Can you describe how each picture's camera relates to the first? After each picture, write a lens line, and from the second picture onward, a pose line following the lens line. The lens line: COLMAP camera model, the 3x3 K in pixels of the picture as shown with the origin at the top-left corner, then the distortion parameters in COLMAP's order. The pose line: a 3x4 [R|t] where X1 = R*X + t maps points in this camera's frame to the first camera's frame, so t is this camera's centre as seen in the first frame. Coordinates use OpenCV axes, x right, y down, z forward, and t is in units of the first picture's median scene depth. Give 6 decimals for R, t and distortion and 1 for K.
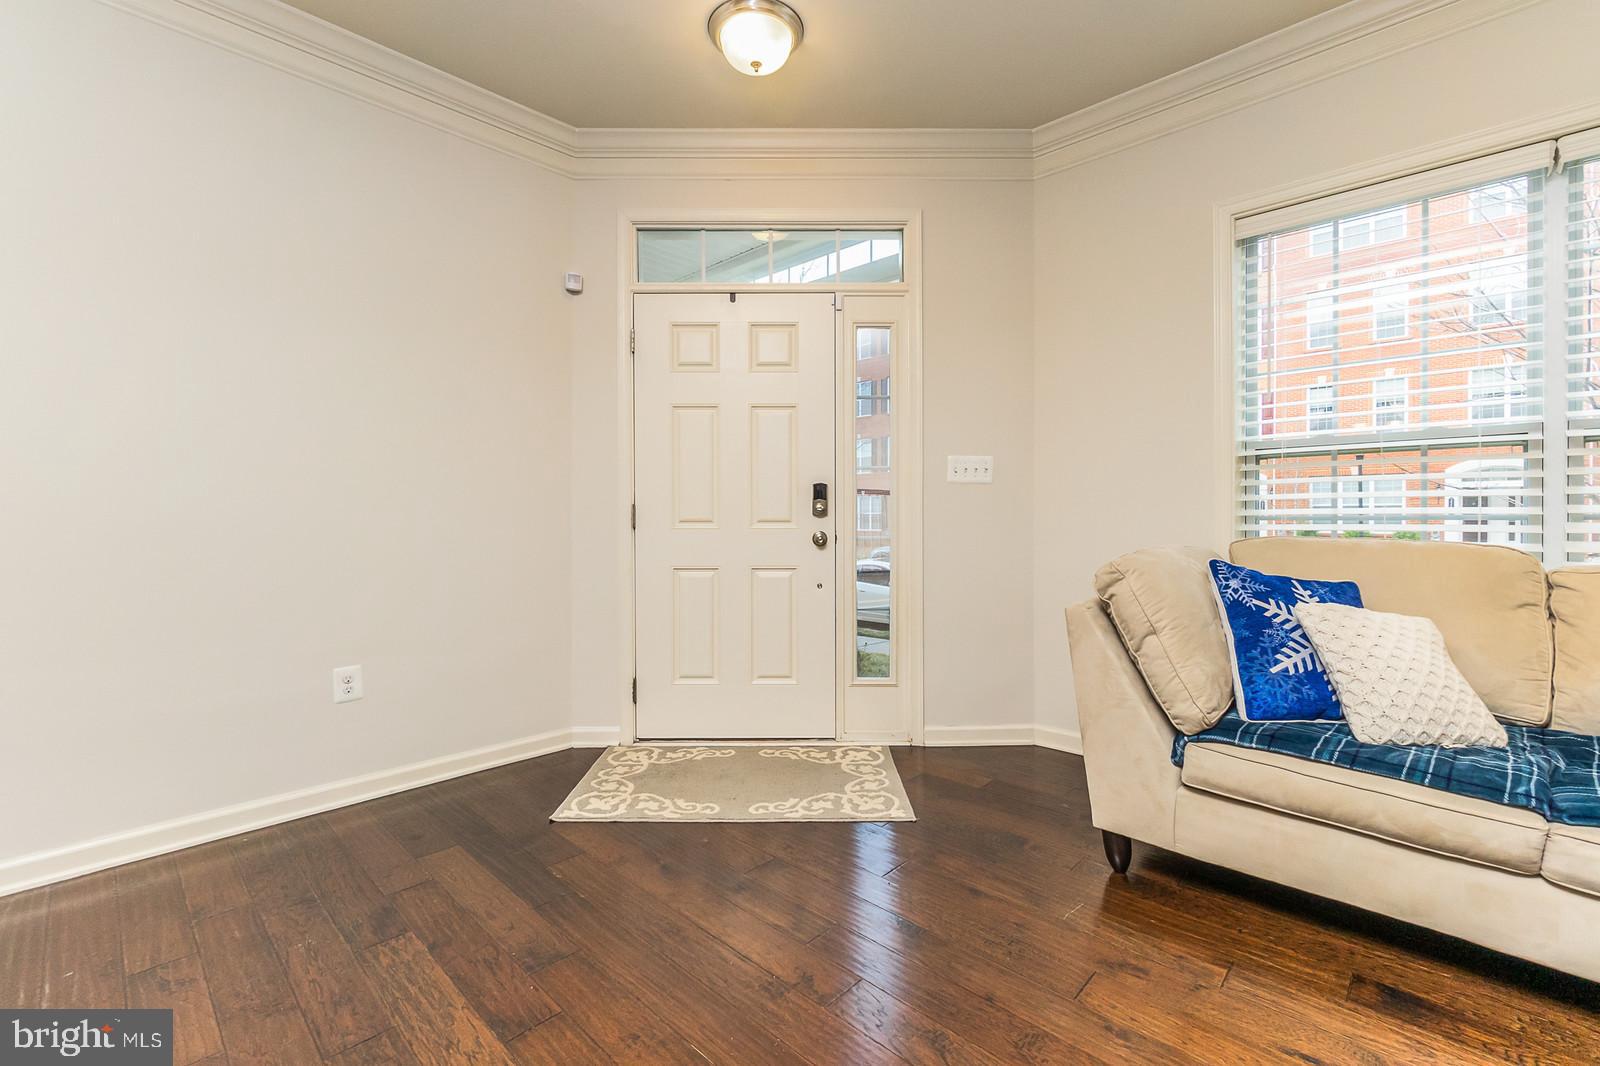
lens RADIAL K [[689.8, 0, 793.9], [0, 689.8, 524.4], [0, 0, 1]] dist [-0.007736, 0.002016]
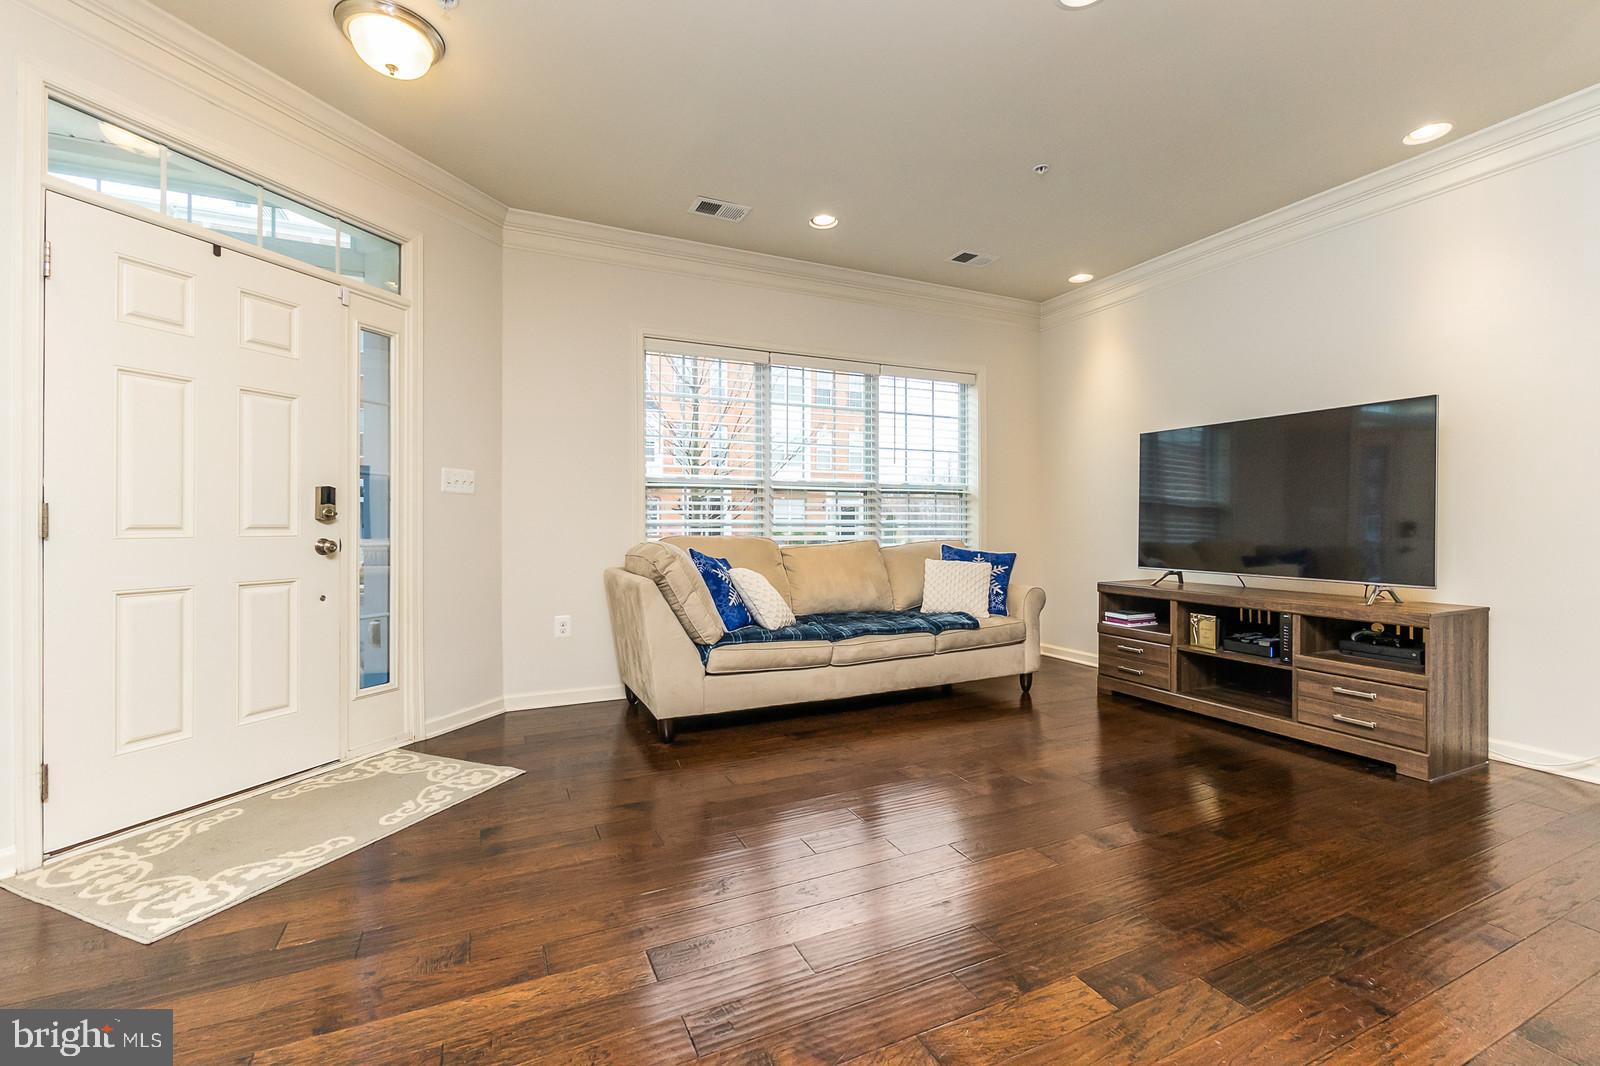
lens RADIAL K [[689.8, 0, 802.8], [0, 689.8, 524.8], [0, 0, 1]] dist [-0.007736, 0.002016]
pose [[0.354497, 0.001941, 0.935055, -0.720442], [0.009112, 0.999943, -0.005530, 0.003188], [-0.935013, 0.010481, 0.354460, 0.094437]]
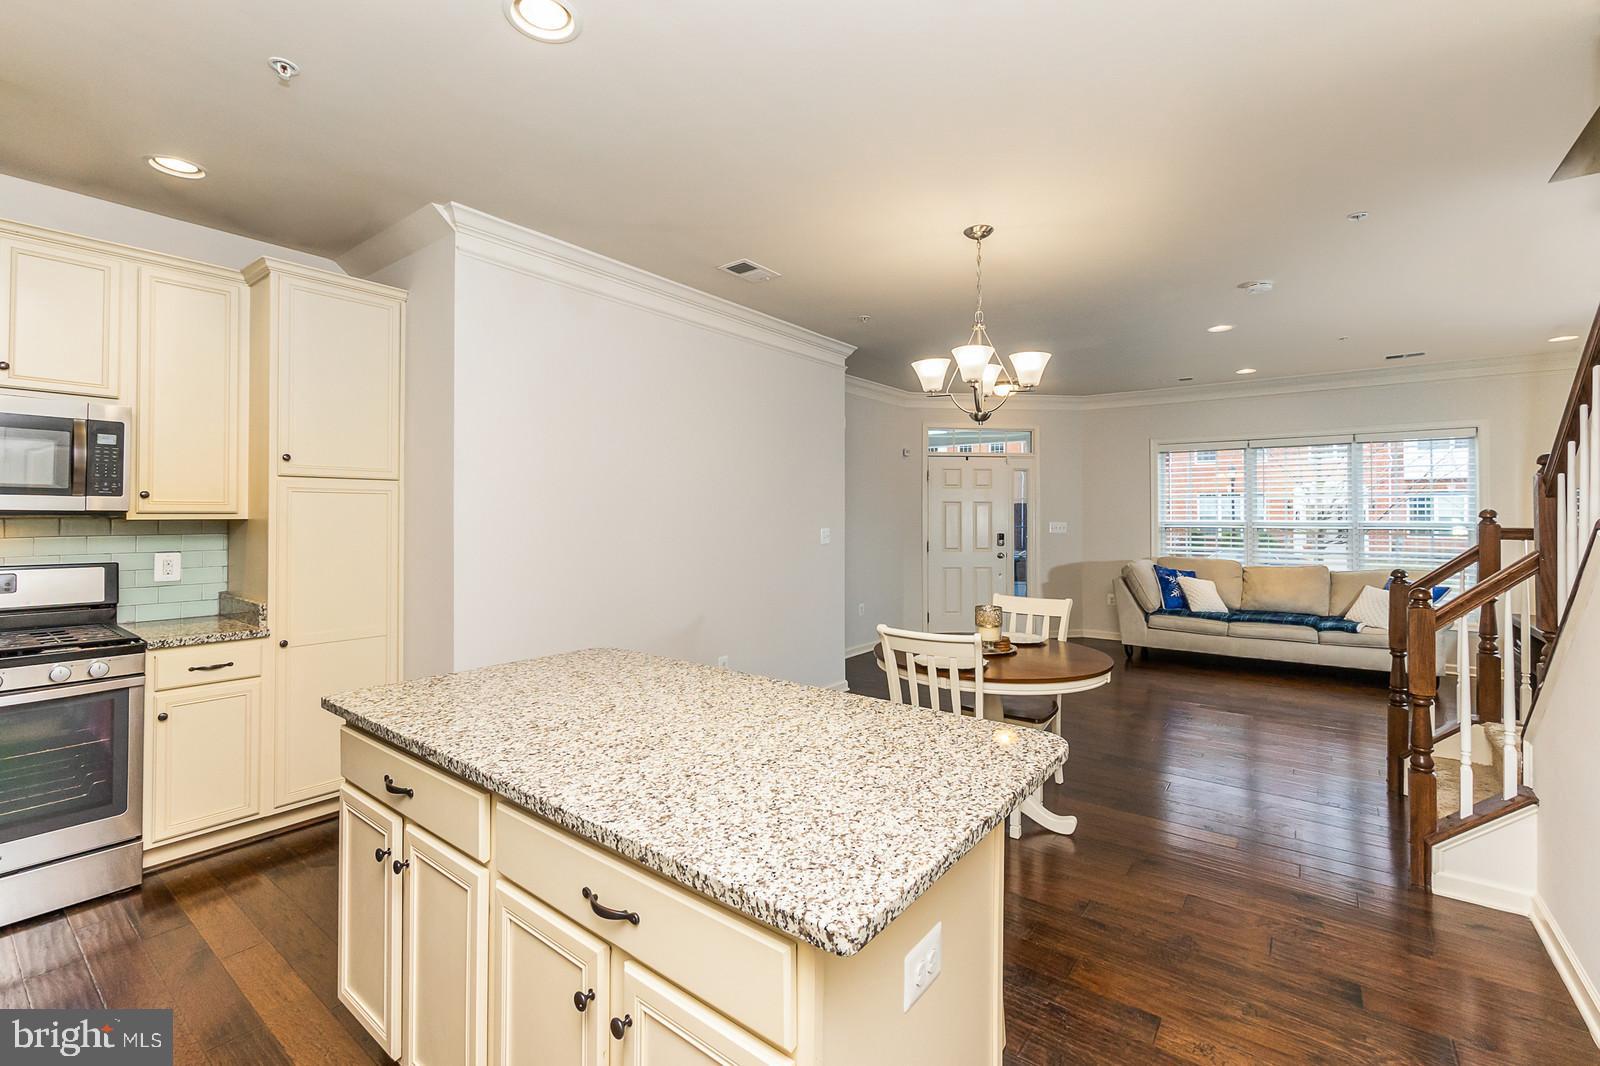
lens RADIAL K [[689.8, 0, 788.7], [0, 689.8, 505.2], [0, 0, 1]] dist [-0.007736, 0.002016]
pose [[0.994748, 0.003057, 0.102305, -1.191926], [-0.000866, 0.999769, -0.021459, -0.129017], [-0.102347, 0.021257, 0.994522, -1.708541]]
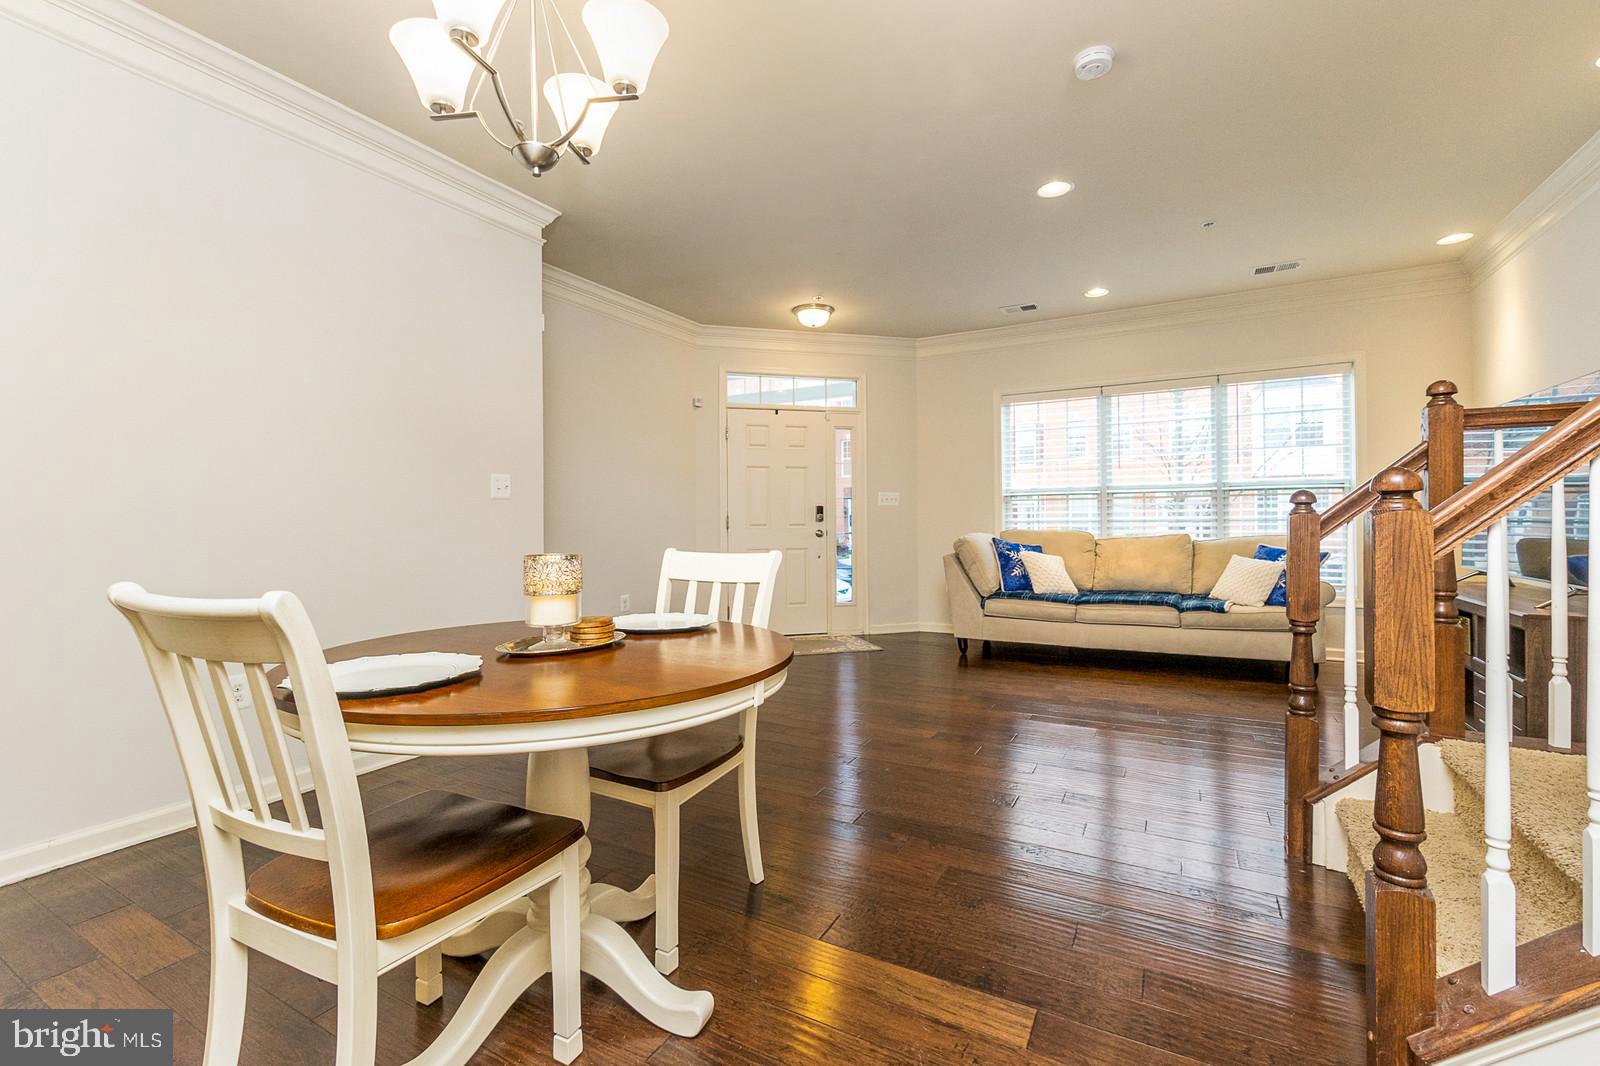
lens RADIAL K [[689.8, 0, 789.2], [0, 689.8, 519.1], [0, 0, 1]] dist [-0.007736, 0.002016]
pose [[0.970201, -0.004730, 0.242254, -0.649252], [0.008164, 0.999880, -0.013176, 0.007344], [-0.242162, 0.014761, 0.970123, -1.129799]]
